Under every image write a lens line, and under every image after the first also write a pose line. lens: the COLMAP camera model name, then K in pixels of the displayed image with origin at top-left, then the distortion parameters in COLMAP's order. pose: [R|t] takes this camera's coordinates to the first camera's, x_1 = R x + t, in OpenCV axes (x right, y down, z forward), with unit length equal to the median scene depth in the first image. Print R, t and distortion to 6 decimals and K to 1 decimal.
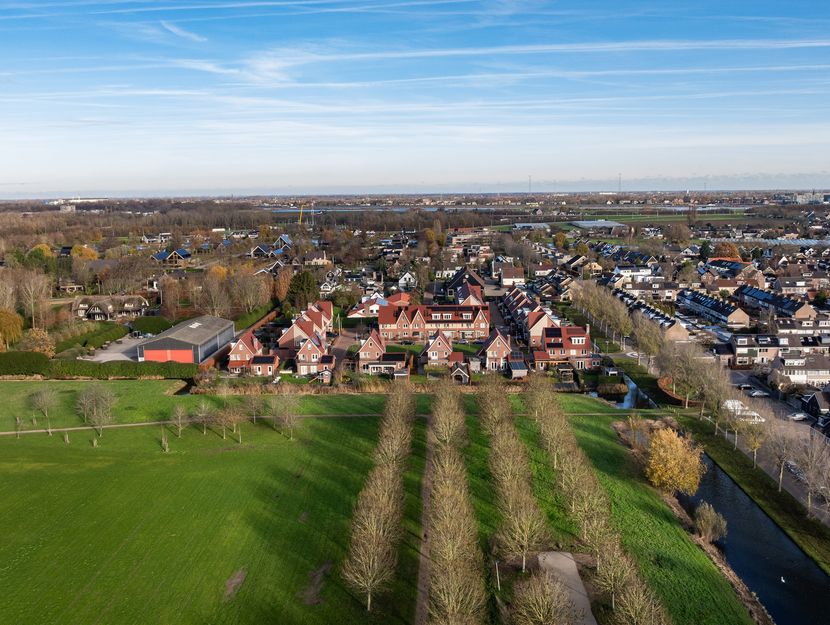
lens RADIAL K [[789.9, 0, 415.0], [0, 789.9, 312.5], [0, 0, 1]] dist [-0.017118, -0.018434]
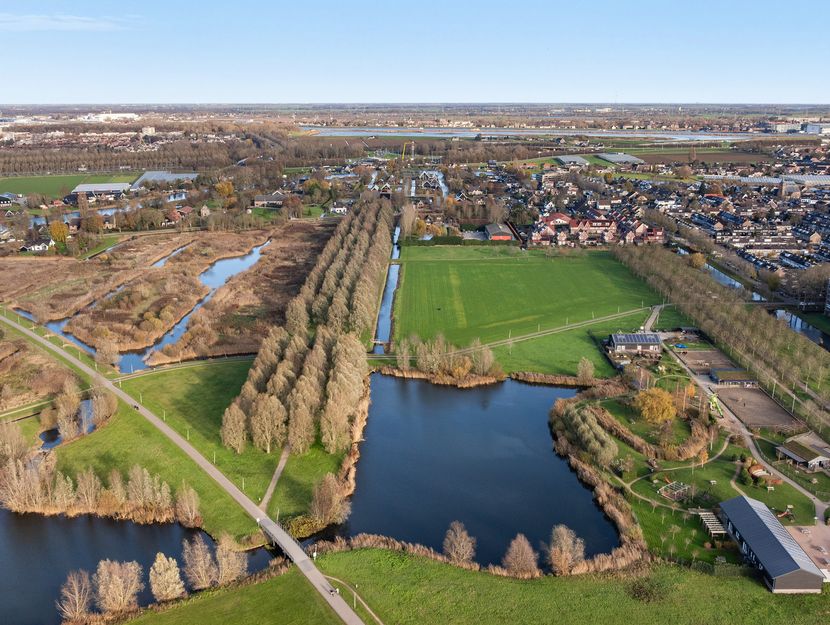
lens RADIAL K [[789.9, 0, 415.0], [0, 789.9, 312.5], [0, 0, 1]] dist [-0.017118, -0.018434]
pose [[0.999807, 0.004905, 0.019028, -0.376471], [-0.006985, 0.993814, 0.110834, 0.006513], [-0.018367, -0.110946, 0.993657, -0.941547]]
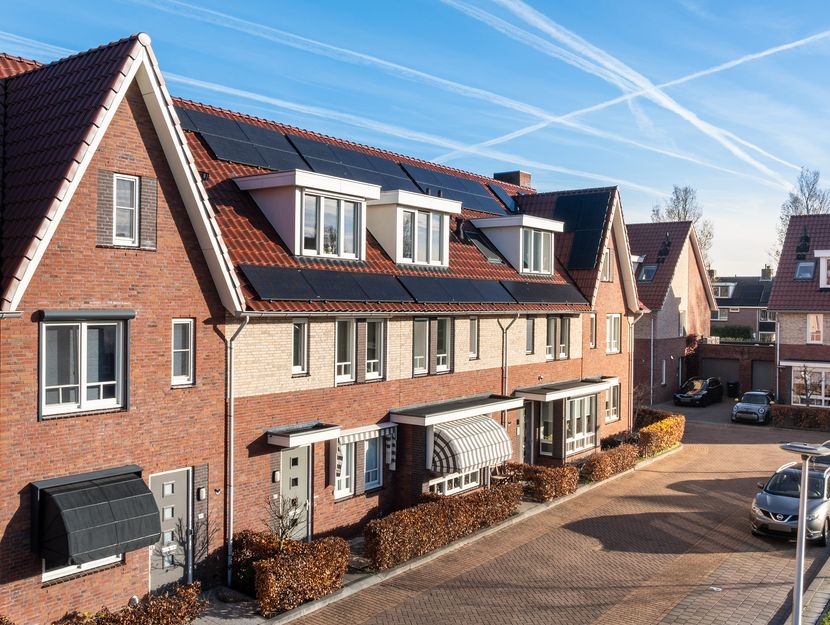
lens RADIAL K [[789.9, 0, 415.0], [0, 789.9, 312.5], [0, 0, 1]] dist [-0.017118, -0.018434]
pose [[0.574328, 0.012345, 0.818533, -0.017825], [0.100784, 0.991213, -0.085665, 0.013460], [-0.812398, 0.131694, 0.568037, 0.633814]]
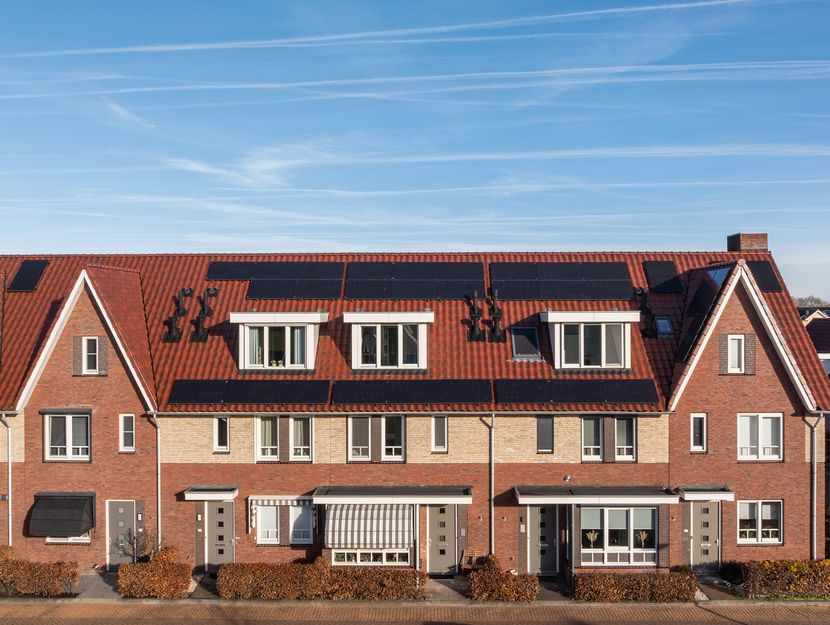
lens RADIAL K [[789.9, 0, 415.0], [0, 789.9, 312.5], [0, 0, 1]] dist [-0.017118, -0.018434]
pose [[0.999911, 0.012031, 0.005705, 0.028745], [-0.011091, 0.989639, -0.143148, 0.010272], [-0.007368, 0.143072, 0.989685, 0.599094]]
